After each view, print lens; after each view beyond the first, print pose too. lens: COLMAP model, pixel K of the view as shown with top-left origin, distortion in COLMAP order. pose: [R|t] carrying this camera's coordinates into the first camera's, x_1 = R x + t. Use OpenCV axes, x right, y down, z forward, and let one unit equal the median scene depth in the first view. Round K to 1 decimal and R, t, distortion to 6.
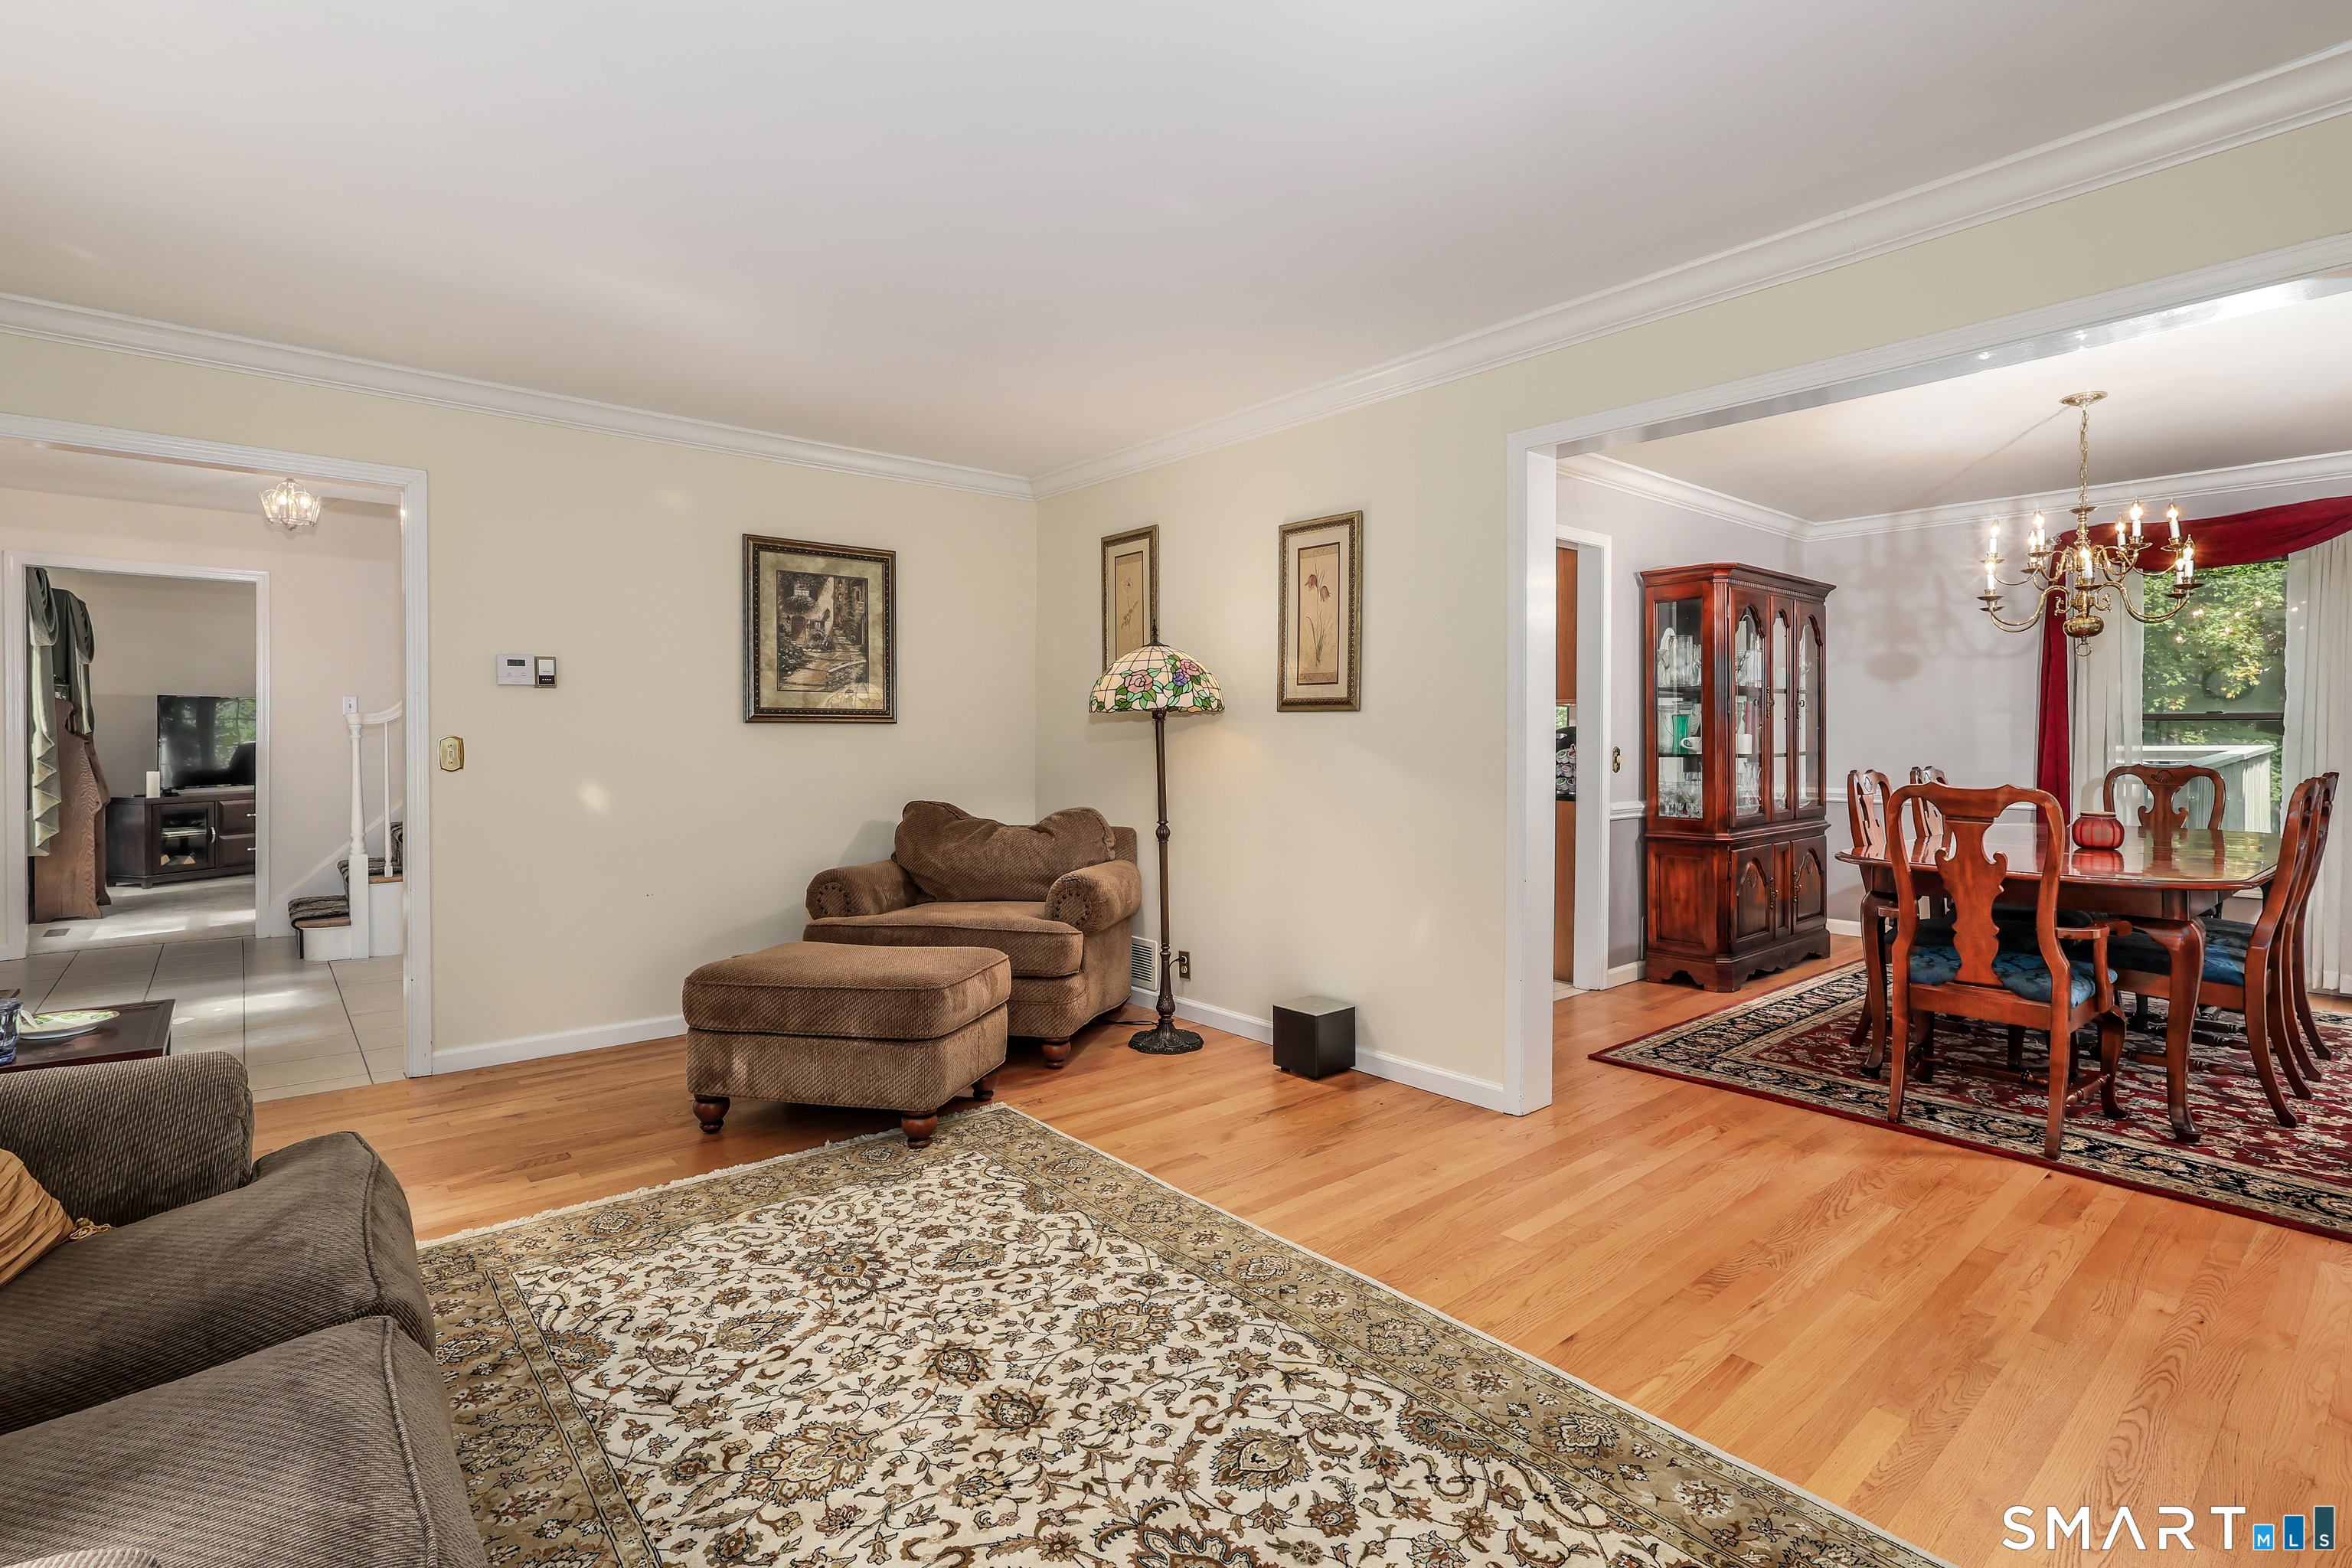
lens RADIAL K [[1072.4, 0, 1182.4], [0, 1072.4, 756.2], [0, 0, 1]] dist [-0.000691, 0.000275]
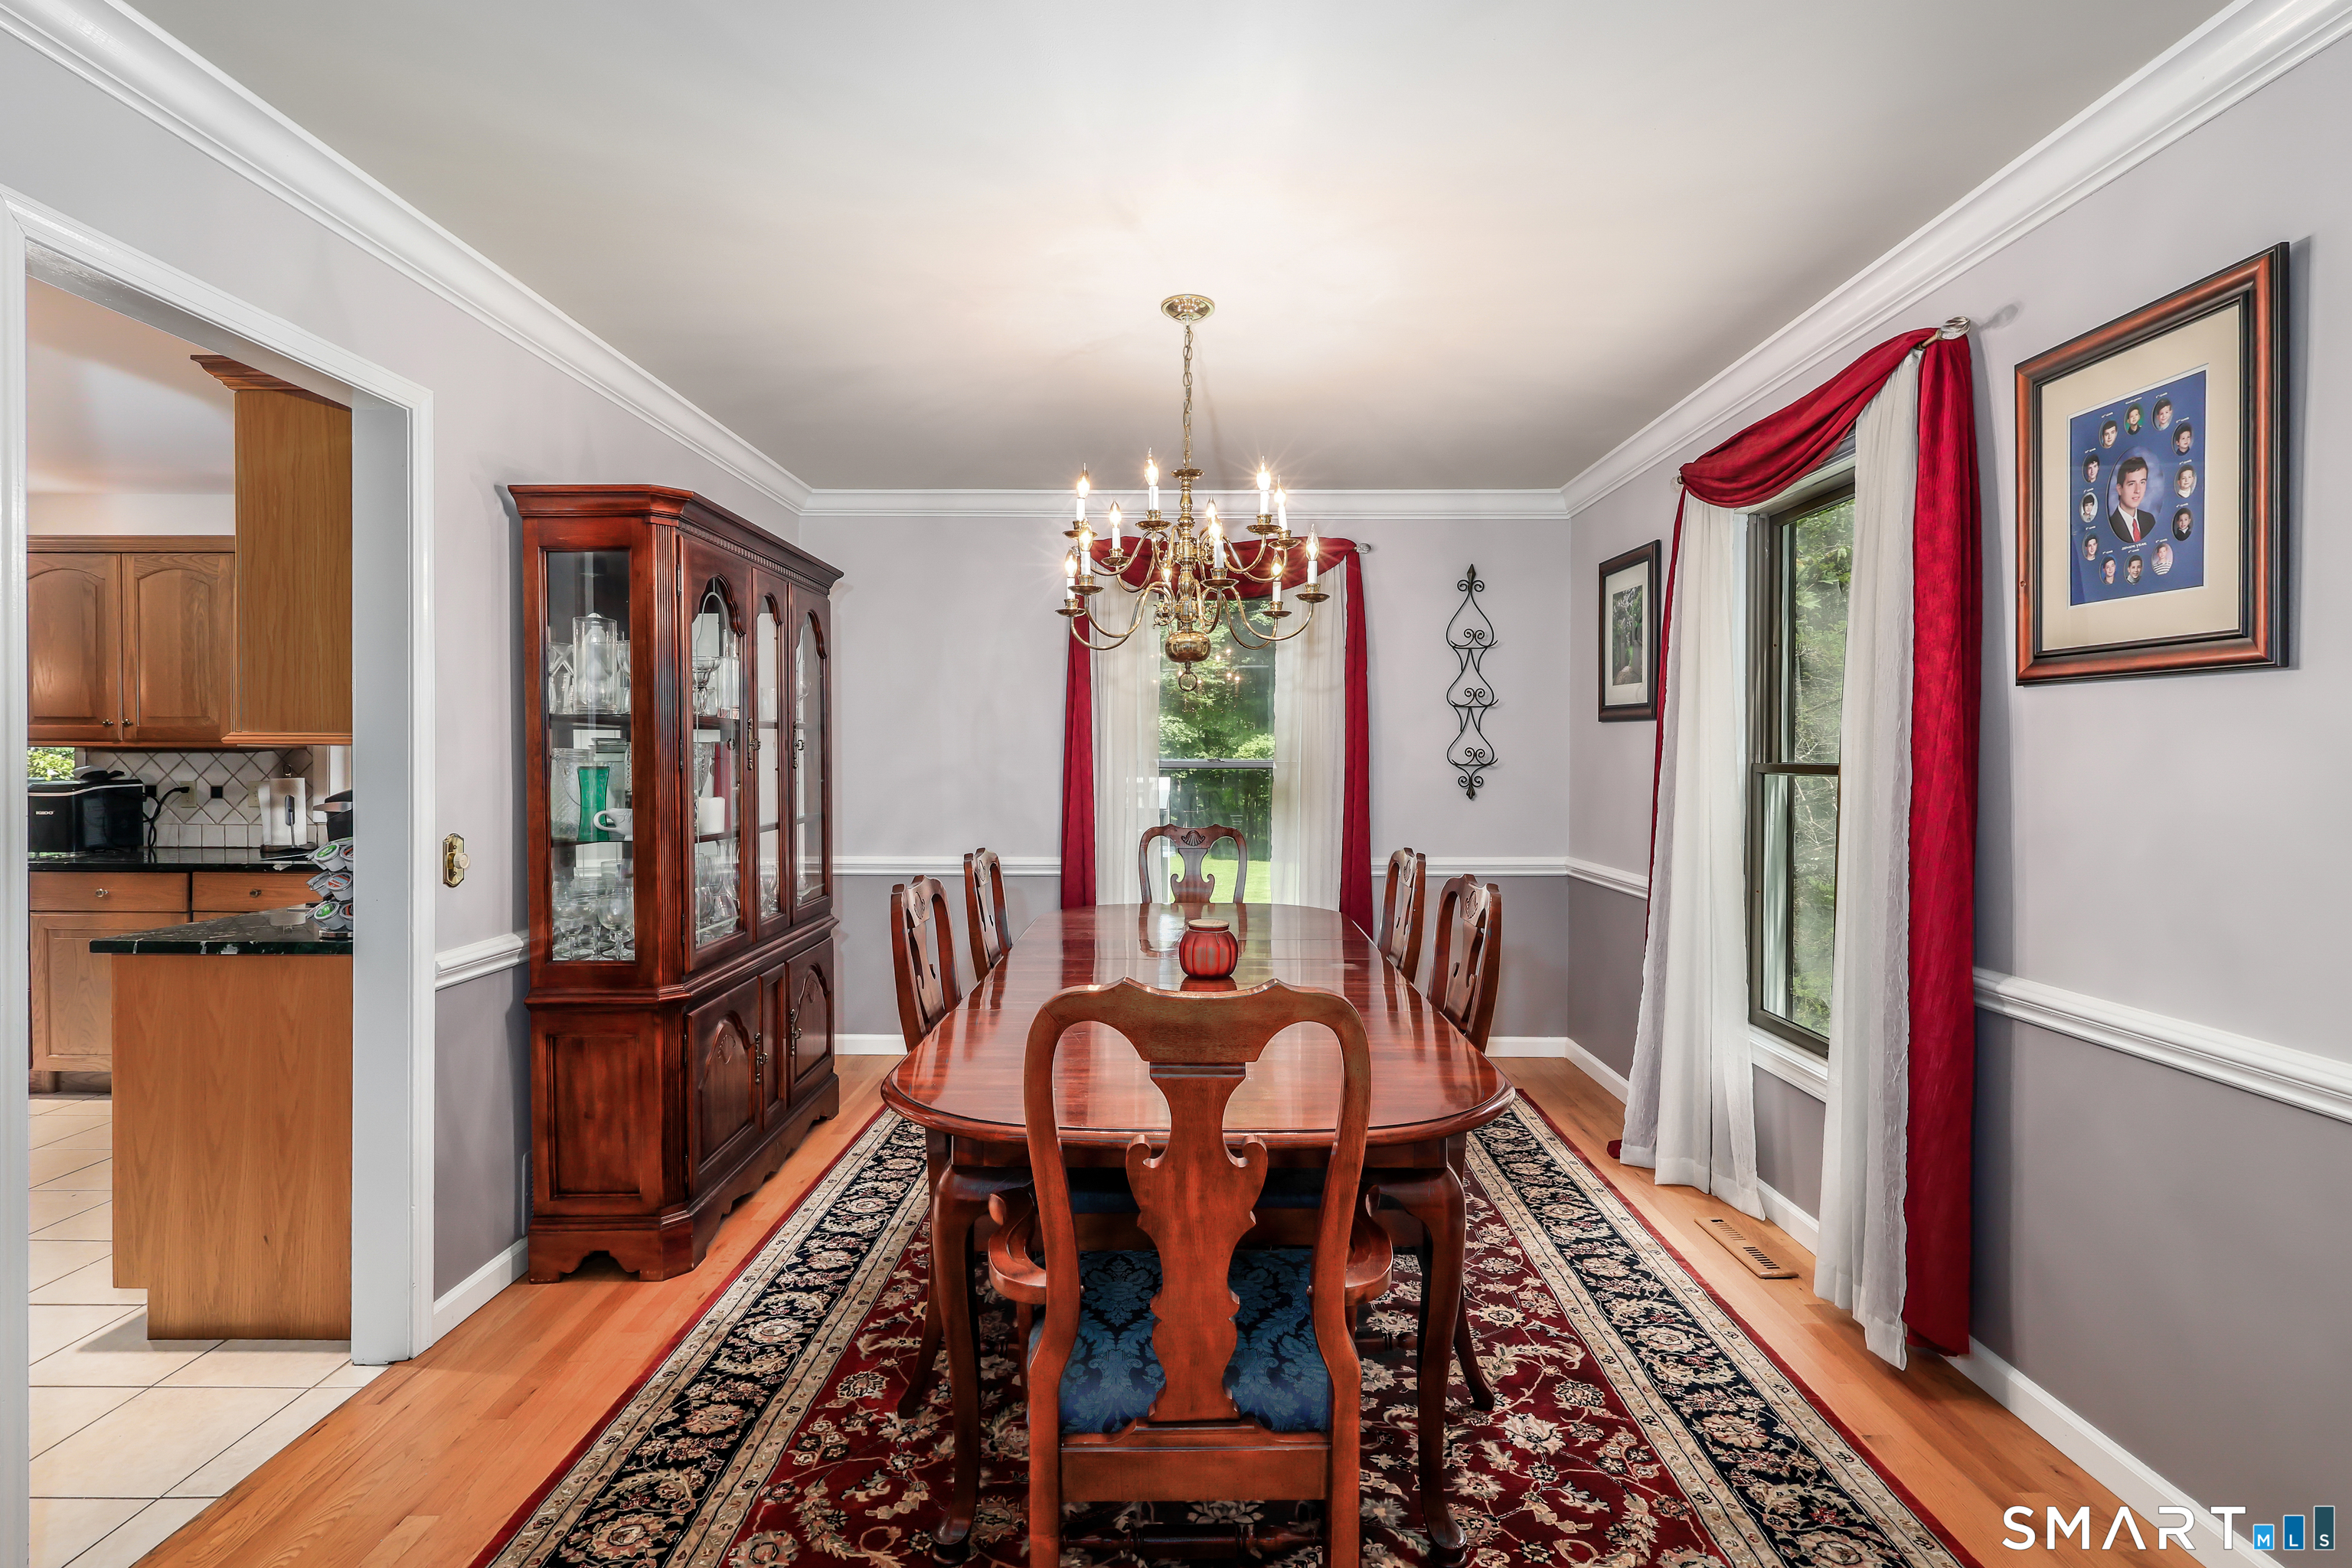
lens RADIAL K [[1072.4, 0, 1182.4], [0, 1072.4, 756.2], [0, 0, 1]] dist [-0.000691, 0.000275]
pose [[0.639293, 0.001751, 0.768961, 0.241106], [0.011969, 0.999854, -0.012227, -0.033485], [-0.768870, 0.017020, 0.639179, 0.433104]]
